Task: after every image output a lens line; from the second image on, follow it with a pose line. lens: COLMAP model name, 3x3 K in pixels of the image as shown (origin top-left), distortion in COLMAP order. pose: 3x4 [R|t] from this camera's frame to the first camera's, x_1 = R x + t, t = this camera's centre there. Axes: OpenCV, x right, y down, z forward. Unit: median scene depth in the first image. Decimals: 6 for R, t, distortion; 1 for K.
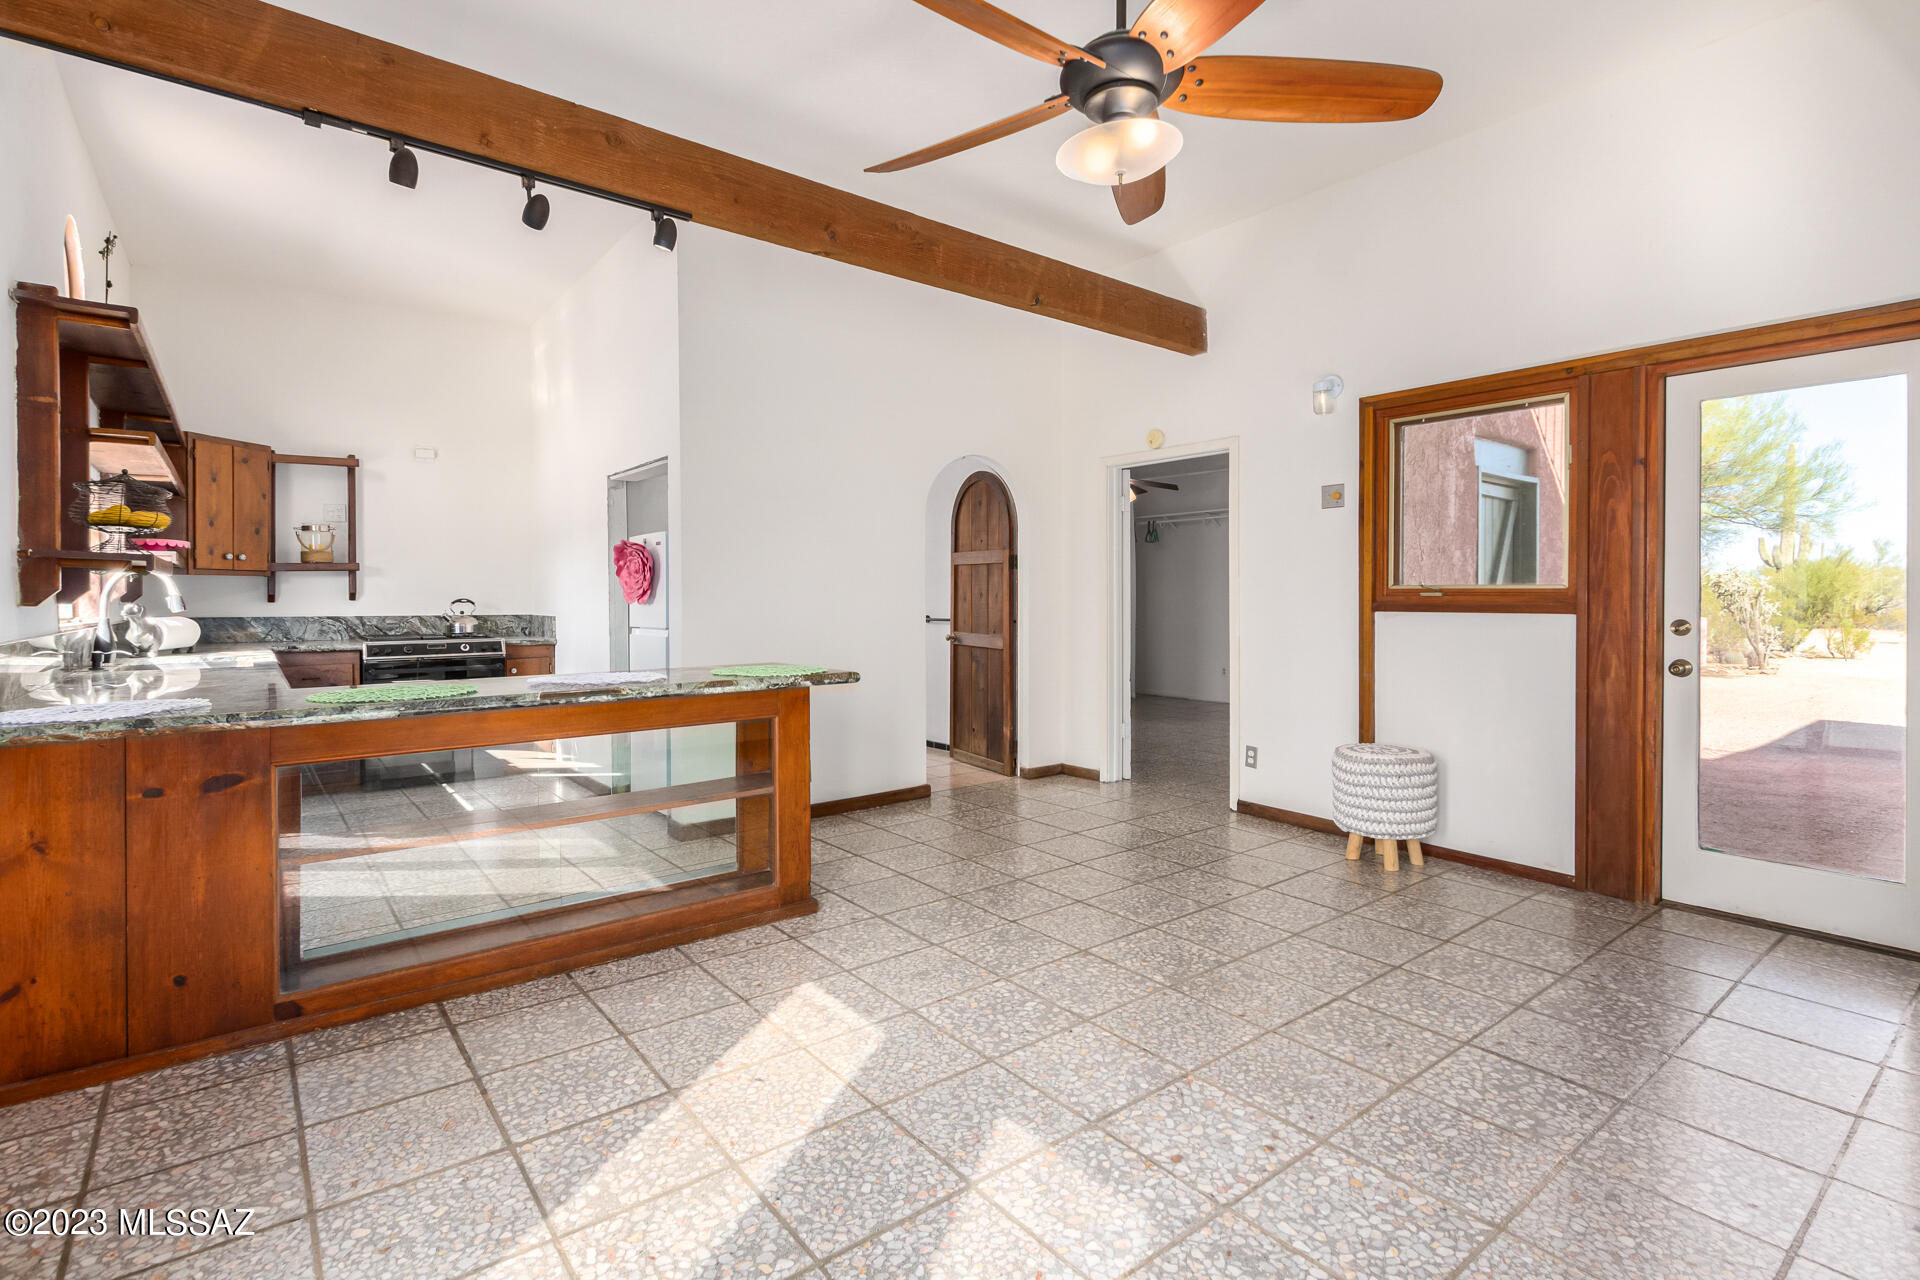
lens RADIAL K [[891.4, 0, 923.7], [0, 891.4, 605.0], [0, 0, 1]] dist [0.008224, -0.002039]
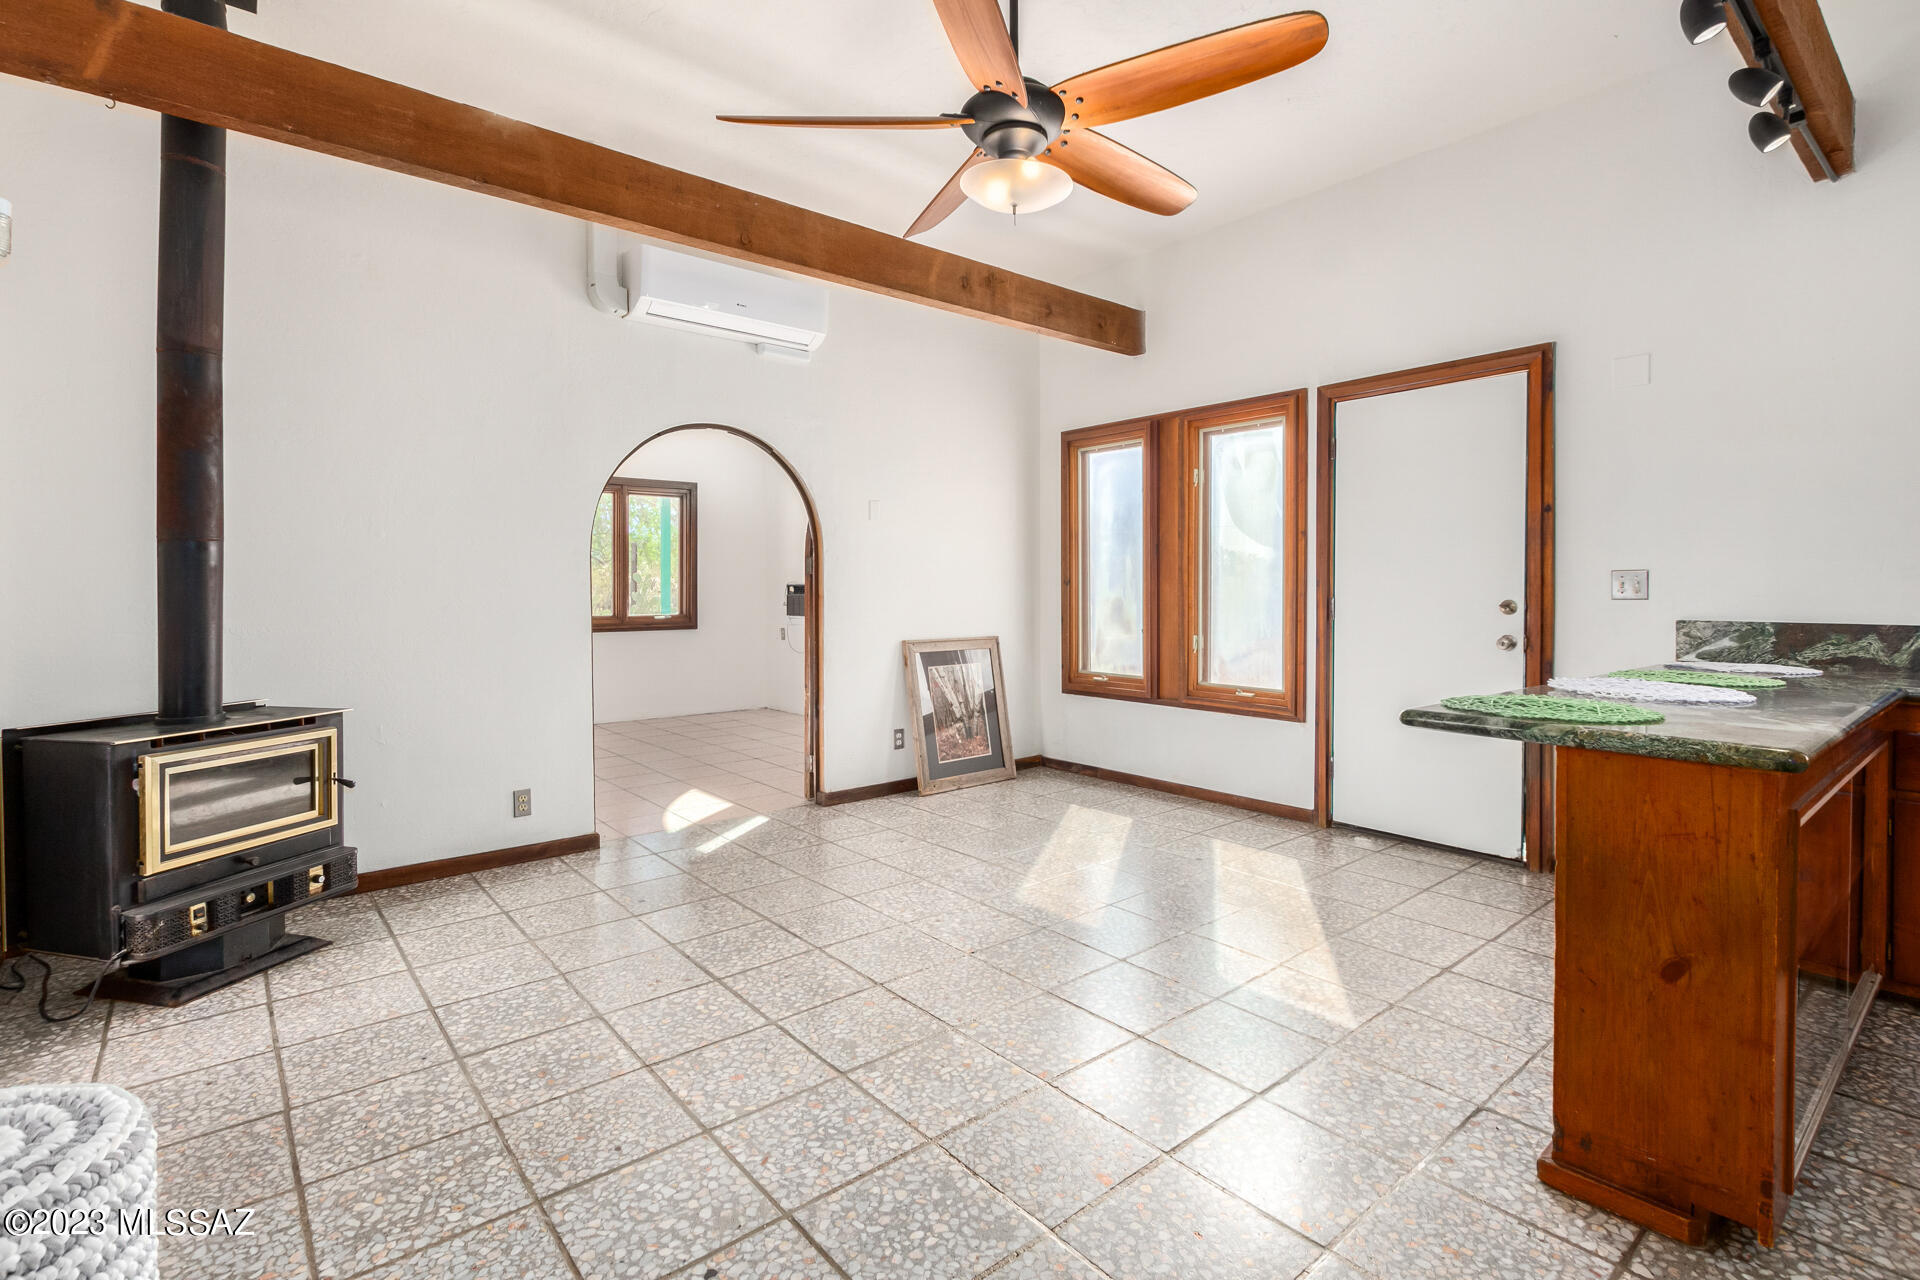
lens RADIAL K [[891.4, 0, 970.0], [0, 891.4, 594.0], [0, 0, 1]] dist [0.008224, -0.002039]
pose [[-0.996746, 0.002520, -0.080562, 0.318213], [0.001298, 0.999883, 0.015215, -0.017050], [0.080590, 0.015061, -0.996634, 1.829017]]
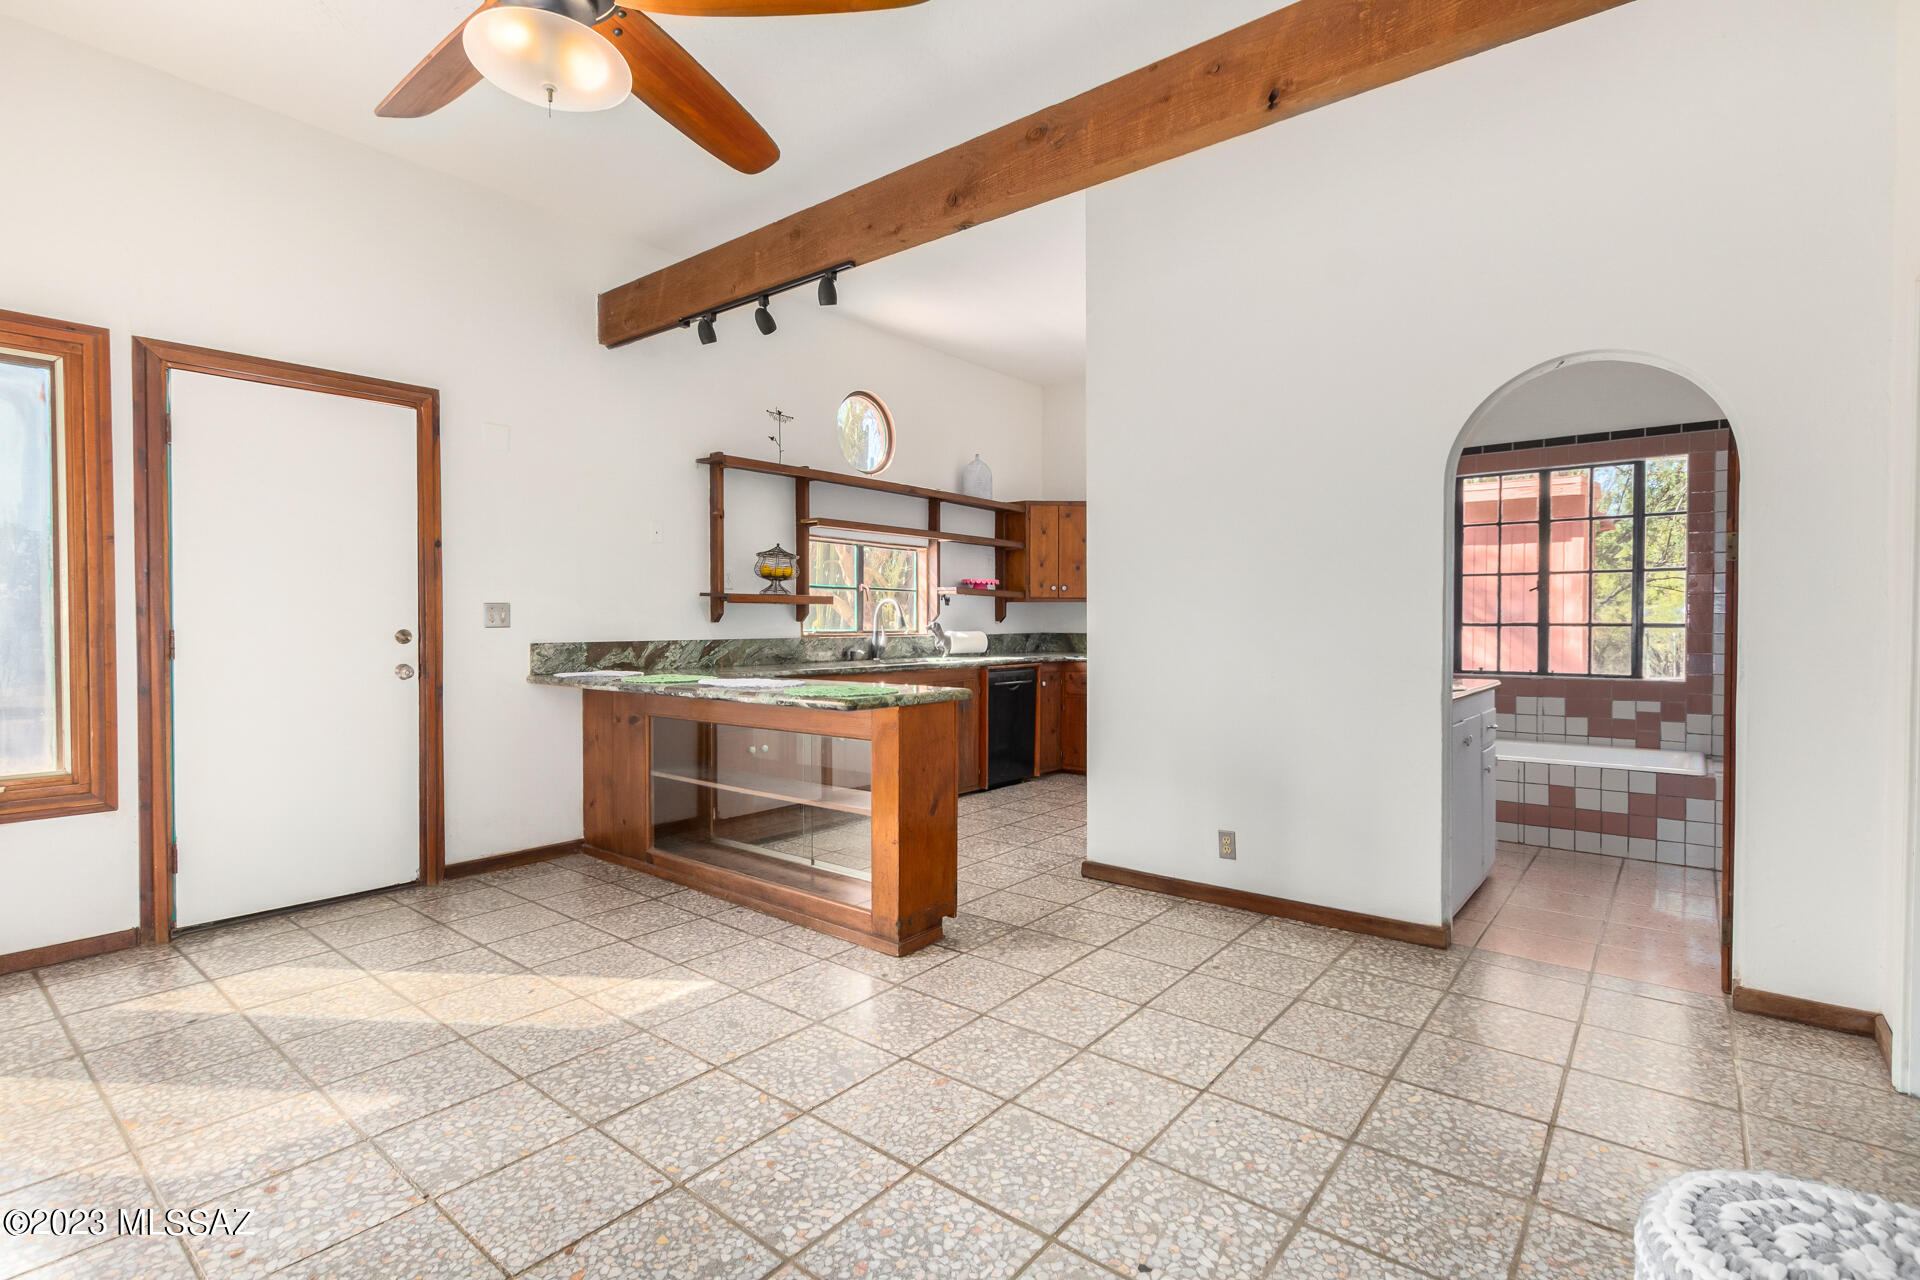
lens RADIAL K [[891.4, 0, 956.9], [0, 891.4, 632.4], [0, 0, 1]] dist [0.008224, -0.002039]
pose [[0.251885, 0.015656, -0.967630, 0.960415], [-0.009011, 0.999864, 0.013832, -0.008509], [0.967715, 0.005235, 0.251992, 1.003593]]
